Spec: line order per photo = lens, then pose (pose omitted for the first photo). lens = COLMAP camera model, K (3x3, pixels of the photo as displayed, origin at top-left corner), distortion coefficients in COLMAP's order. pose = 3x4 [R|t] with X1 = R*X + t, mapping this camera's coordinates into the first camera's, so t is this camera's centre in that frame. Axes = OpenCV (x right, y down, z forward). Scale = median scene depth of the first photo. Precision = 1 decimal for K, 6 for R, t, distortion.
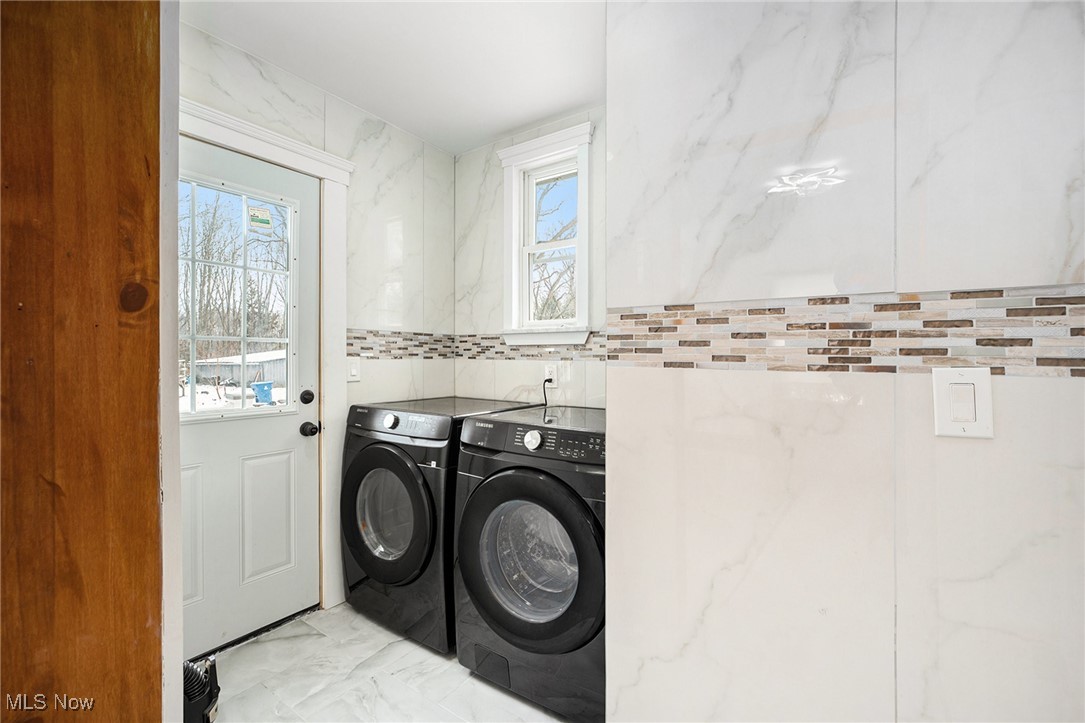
lens RADIAL K [[455.1, 0, 543.4], [0, 455.1, 355.3], [0, 0, 1]] dist [-0.006608, 0.000199]
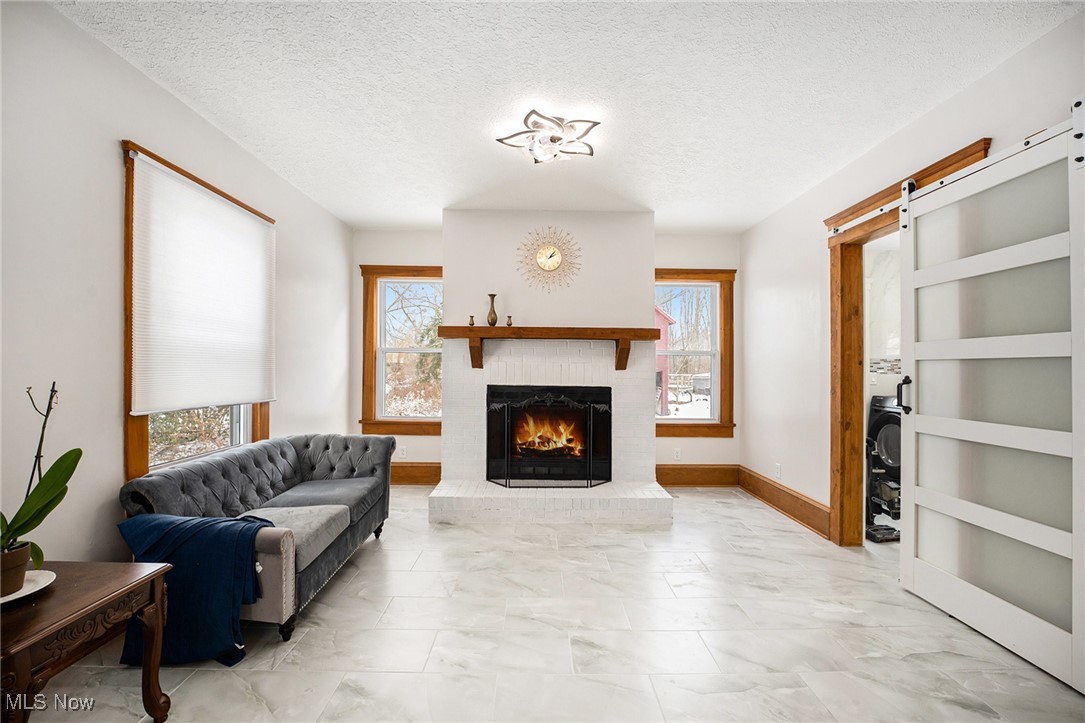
lens RADIAL K [[455.1, 0, 541.6], [0, 455.1, 364.7], [0, 0, 1]] dist [-0.006608, 0.000199]
pose [[0.584569, -0.008533, -0.811299, 0.362064], [-0.003744, 0.999906, -0.013214, 0.000671], [0.811335, 0.010763, 0.584482, -1.389770]]
